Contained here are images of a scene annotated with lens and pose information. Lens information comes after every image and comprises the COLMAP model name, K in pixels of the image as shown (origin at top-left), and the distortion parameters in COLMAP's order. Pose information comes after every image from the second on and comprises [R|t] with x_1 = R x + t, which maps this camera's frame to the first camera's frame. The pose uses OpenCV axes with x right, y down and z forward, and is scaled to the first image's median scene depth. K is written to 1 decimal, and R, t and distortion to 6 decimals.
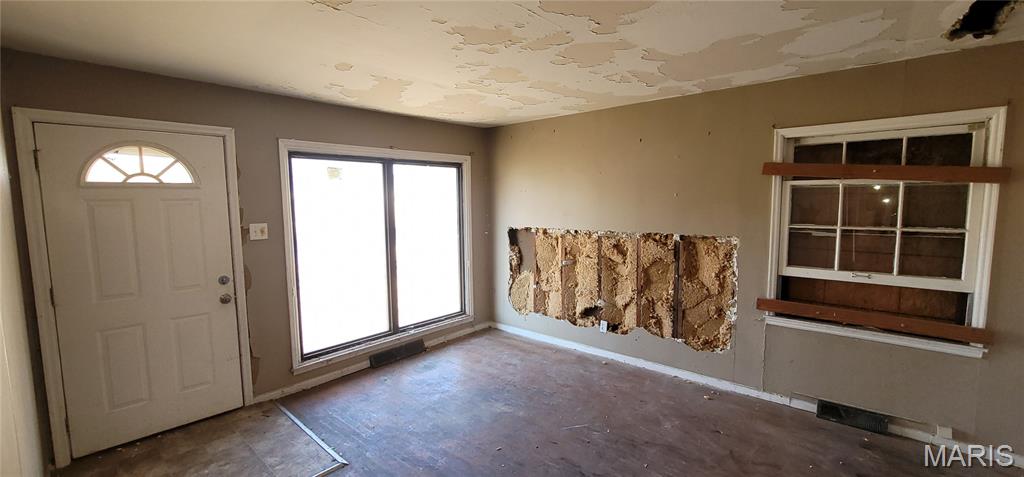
lens RADIAL K [[420.1, 0, 513.0], [0, 420.1, 237.2], [0, 0, 1]] dist [-0.004621, 0.001519]
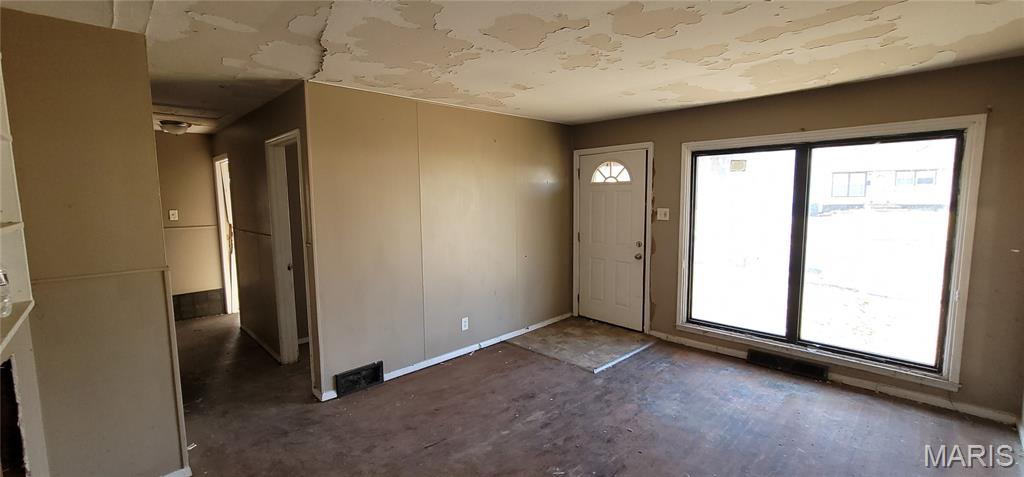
lens RADIAL K [[420.1, 0, 512.4], [0, 420.1, 239.2], [0, 0, 1]] dist [-0.004621, 0.001519]
pose [[-0.072109, 0.118053, -0.990386, 0.729516], [-0.077629, 0.989294, 0.123575, -0.058550], [0.994371, 0.085793, -0.062173, 0.546629]]
